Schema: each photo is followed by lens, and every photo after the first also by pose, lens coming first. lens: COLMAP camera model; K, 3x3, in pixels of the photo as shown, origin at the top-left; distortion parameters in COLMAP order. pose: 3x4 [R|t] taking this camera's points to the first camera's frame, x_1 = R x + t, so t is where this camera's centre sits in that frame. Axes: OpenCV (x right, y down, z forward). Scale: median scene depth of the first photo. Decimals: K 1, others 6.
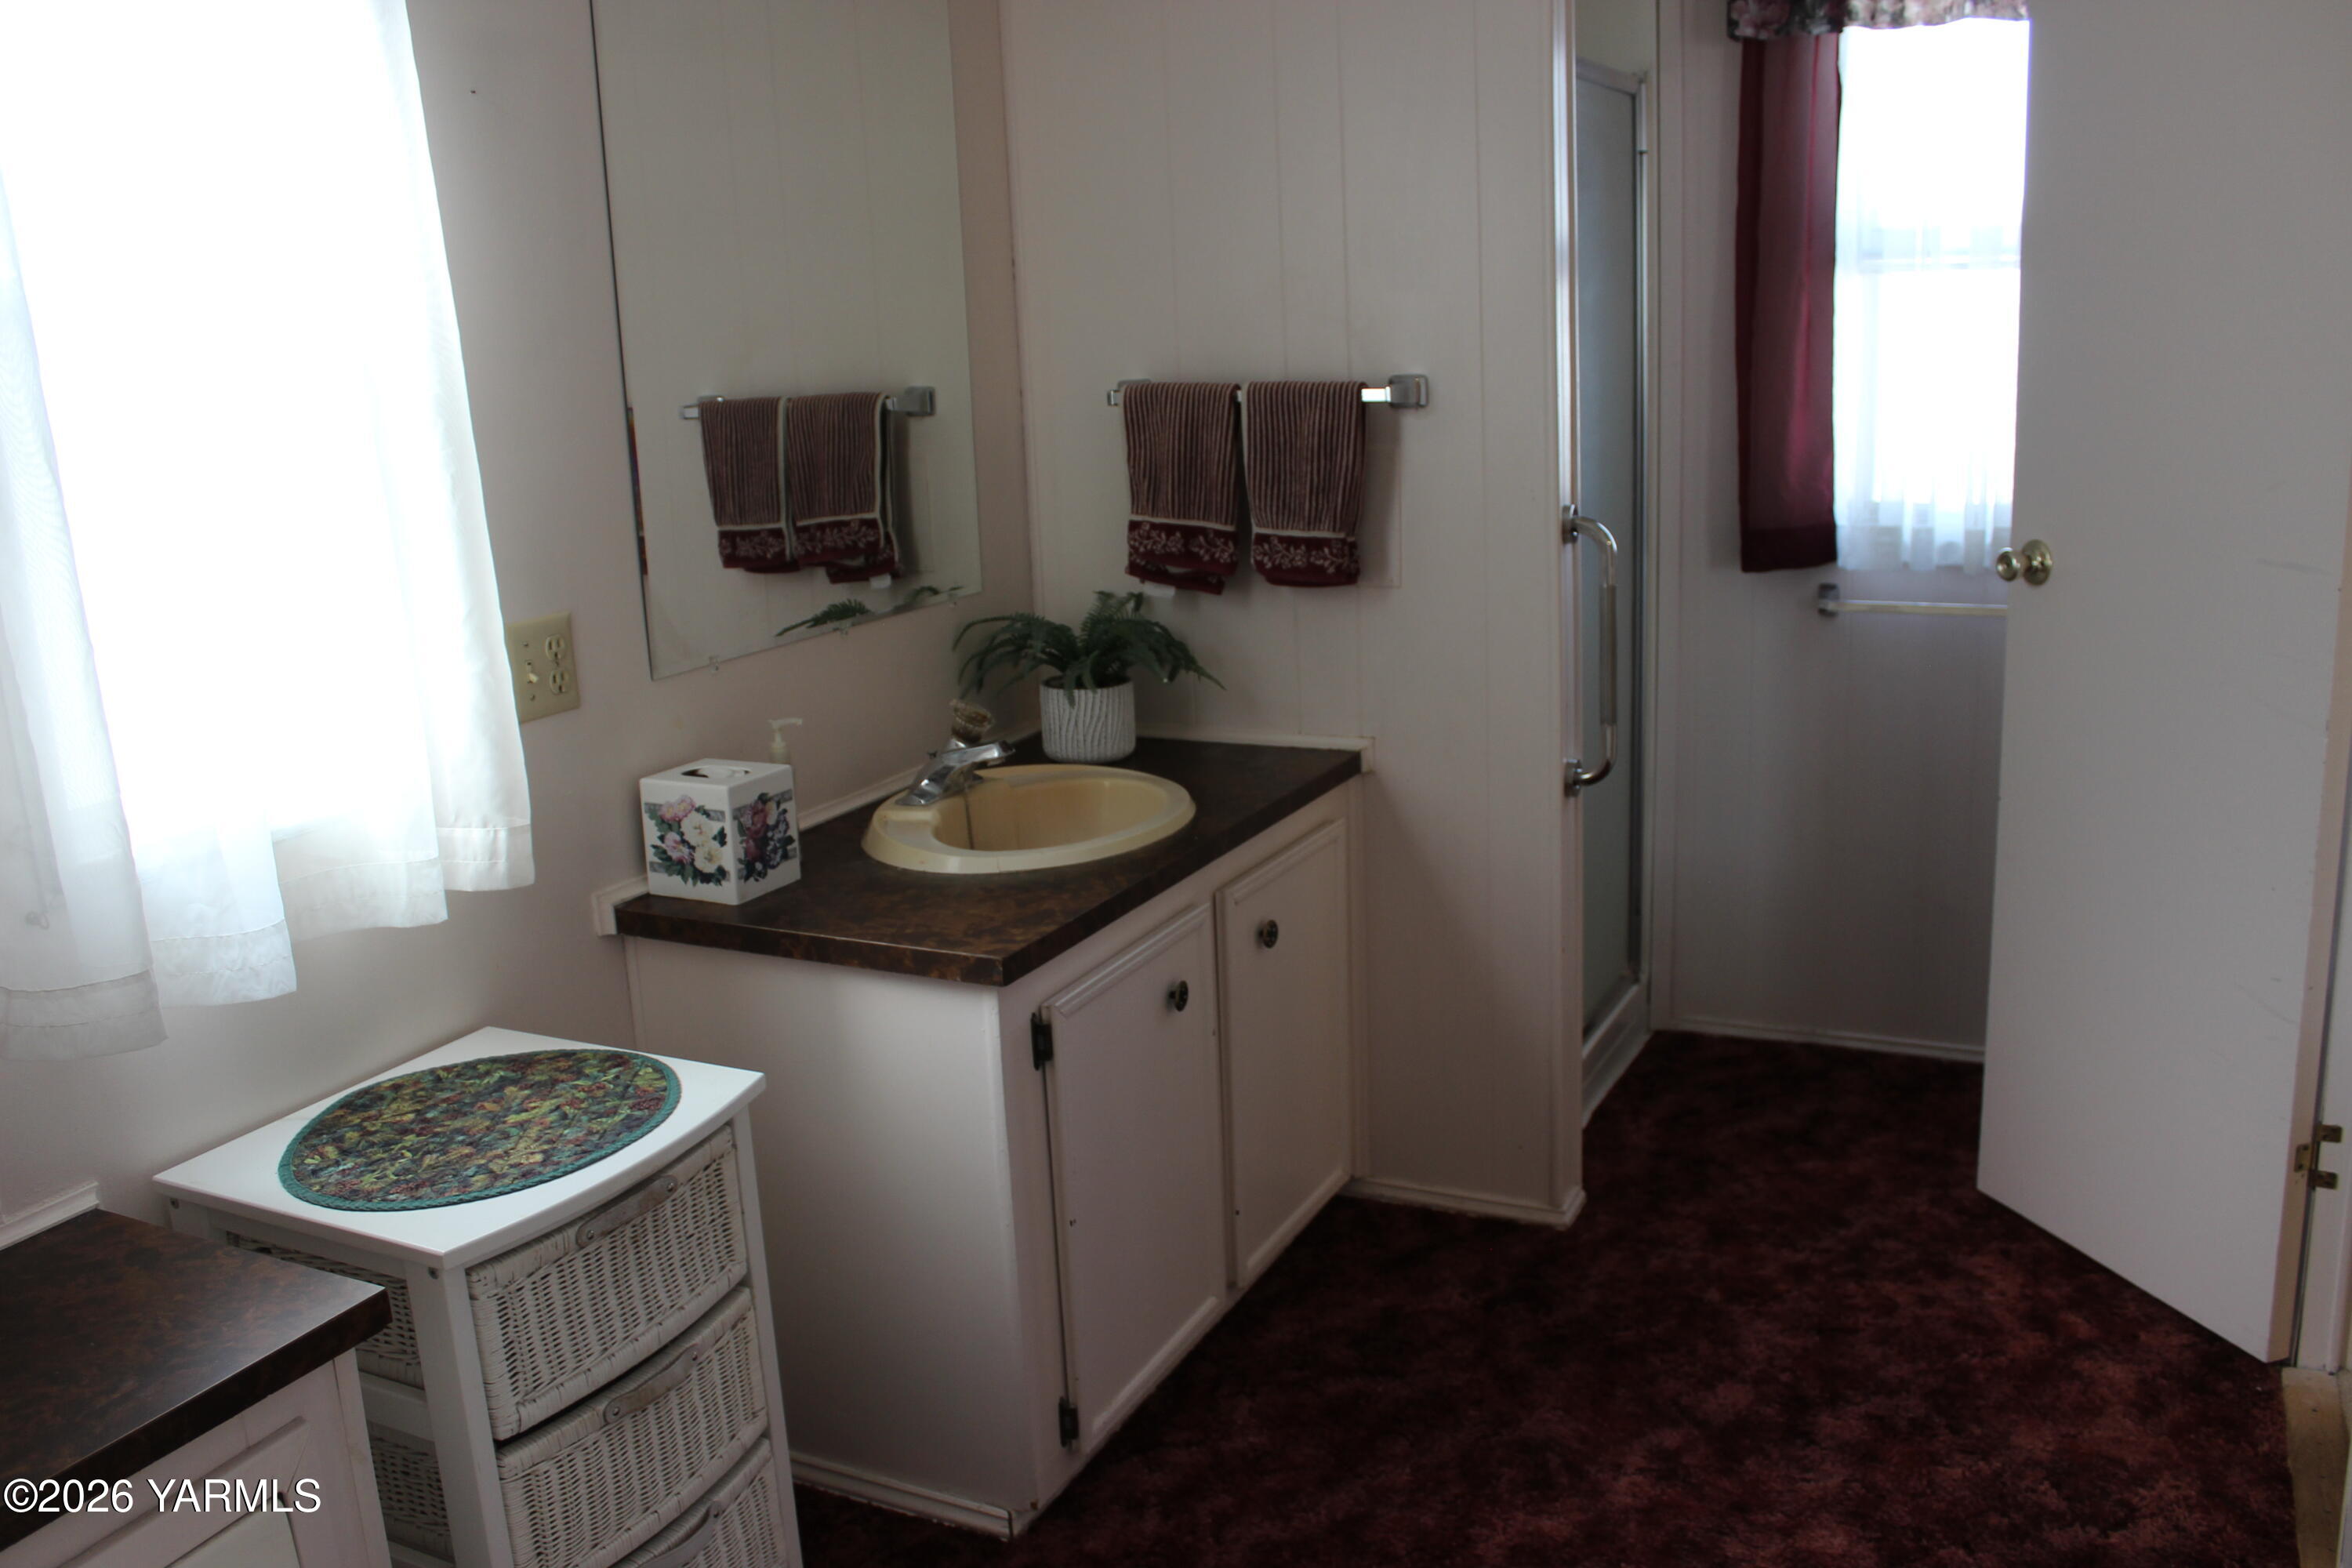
lens RADIAL K [[1977.9, 0, 1176.5], [0, 1977.9, 778.8], [0, 0, 1]] dist [-0.147491, 0.116074]
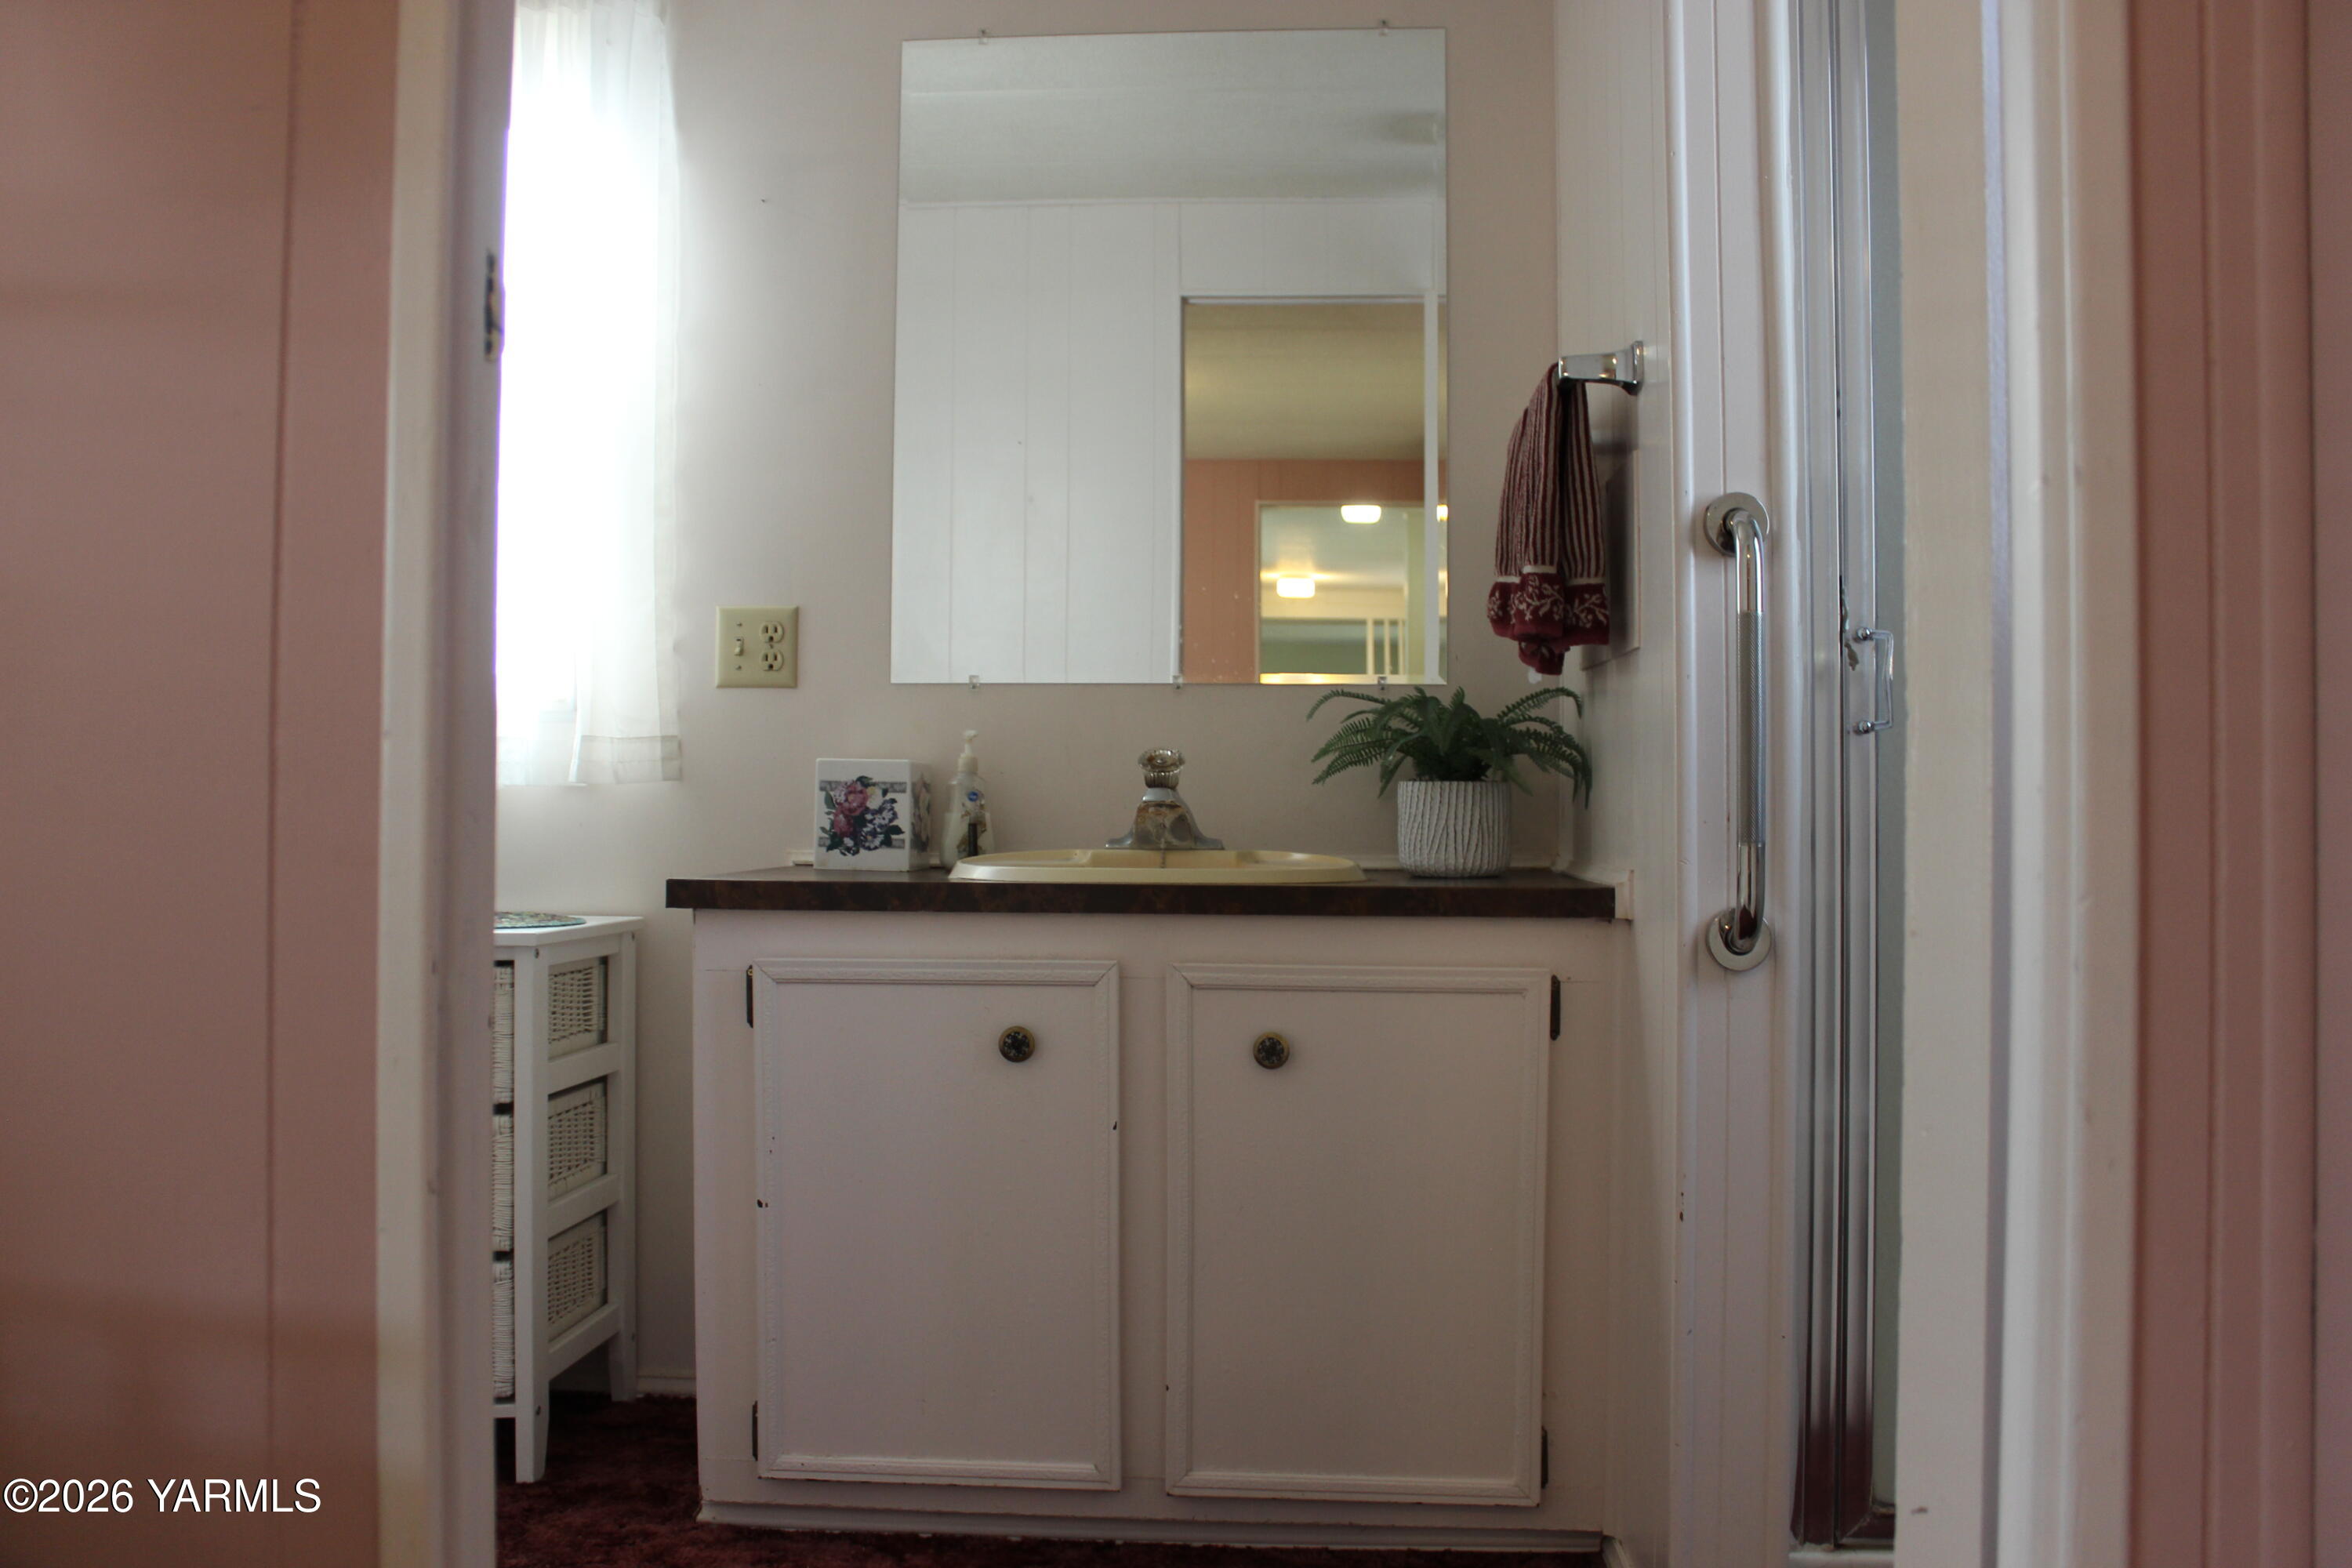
lens RADIAL K [[1977.9, 0, 1167.5], [0, 1977.9, 766.7], [0, 0, 1]] dist [-0.147491, 0.116074]
pose [[0.377147, 0.026203, -0.925783, 0.853071], [-0.234121, 0.969832, -0.067927, 0.036728], [0.896073, 0.242364, 0.371904, 0.740803]]
